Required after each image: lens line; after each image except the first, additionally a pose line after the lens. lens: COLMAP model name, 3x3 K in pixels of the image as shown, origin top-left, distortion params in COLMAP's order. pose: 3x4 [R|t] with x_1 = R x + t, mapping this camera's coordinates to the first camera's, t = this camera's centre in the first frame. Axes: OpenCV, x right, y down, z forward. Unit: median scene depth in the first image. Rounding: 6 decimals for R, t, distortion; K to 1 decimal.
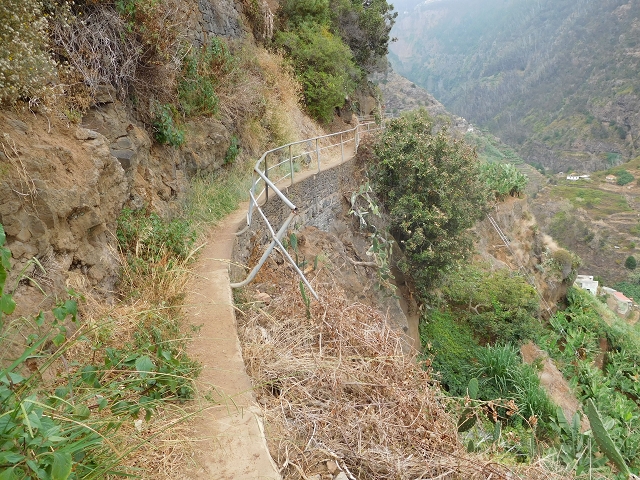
lens RADIAL K [[504.1, 0, 322.2], [0, 504.1, 240.5], [0, 0, 1]] dist [0.030551, -0.004016]
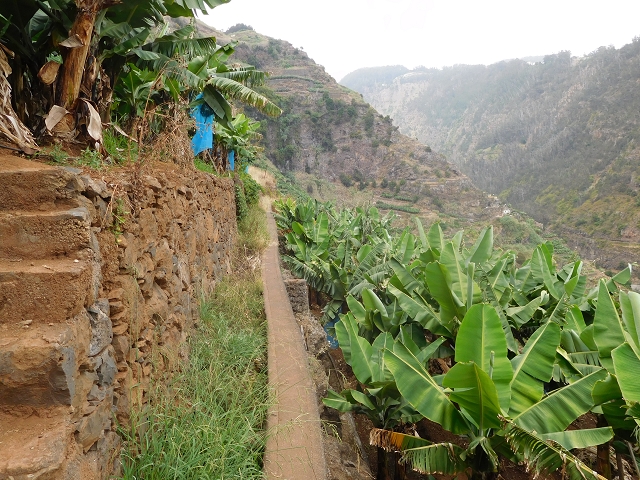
lens RADIAL K [[545.4, 0, 320.1], [0, 545.4, 239.4], [0, 0, 1]] dist [0.001592, 0.005061]
pose [[0.998538, 0.024260, 0.048295, -0.003207], [-0.017047, 0.989355, -0.144521, -0.035850], [-0.051287, 0.143486, 0.988323, 0.143269]]
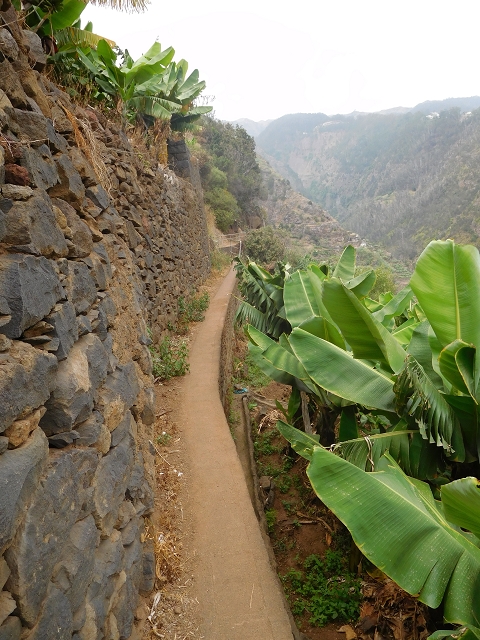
lens RADIAL K [[499.5, 0, 238.7], [0, 499.5, 323.2], [0, 0, 1]] dist [0.008824, 0.005269]
pose [[0.999369, 0.014347, 0.032500, 0.000028], [-0.012518, 0.998364, -0.055792, 0.003698], [-0.033247, 0.055350, 0.997913, -0.014888]]
